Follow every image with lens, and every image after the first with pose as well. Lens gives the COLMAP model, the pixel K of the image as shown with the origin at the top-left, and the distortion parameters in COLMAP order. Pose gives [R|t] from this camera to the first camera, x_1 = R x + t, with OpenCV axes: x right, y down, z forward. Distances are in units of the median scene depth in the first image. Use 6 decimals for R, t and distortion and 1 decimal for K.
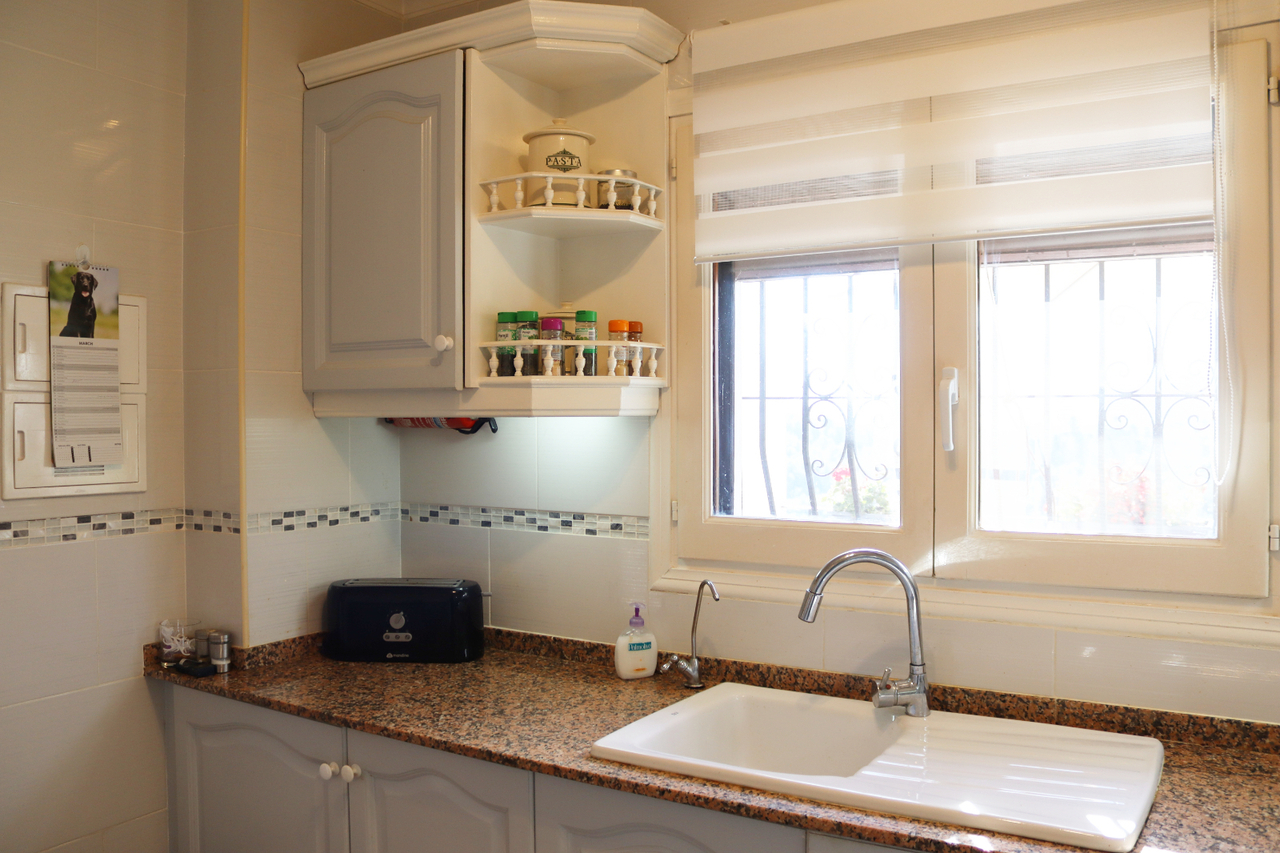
lens RADIAL K [[1061.3, 0, 643.9], [0, 1061.3, 426.9], [0, 0, 1]] dist [-0.161563, 0.131638]
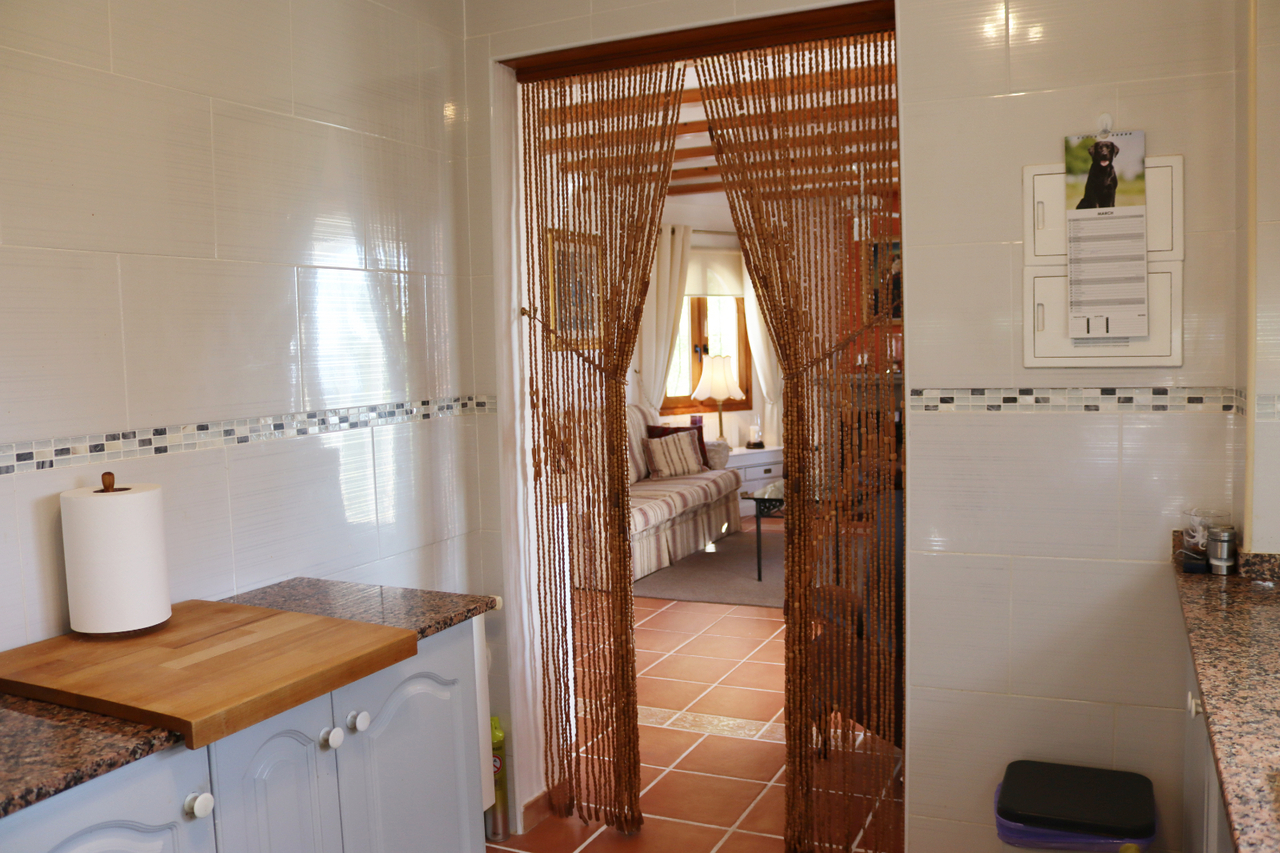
lens RADIAL K [[1061.3, 0, 646.3], [0, 1061.3, 423.5], [0, 0, 1]] dist [-0.161563, 0.131638]
pose [[0.126678, 0.074178, -0.989167, 0.393367], [0.017268, 0.996884, 0.076968, 0.036540], [0.991794, -0.026831, 0.125002, 0.427456]]
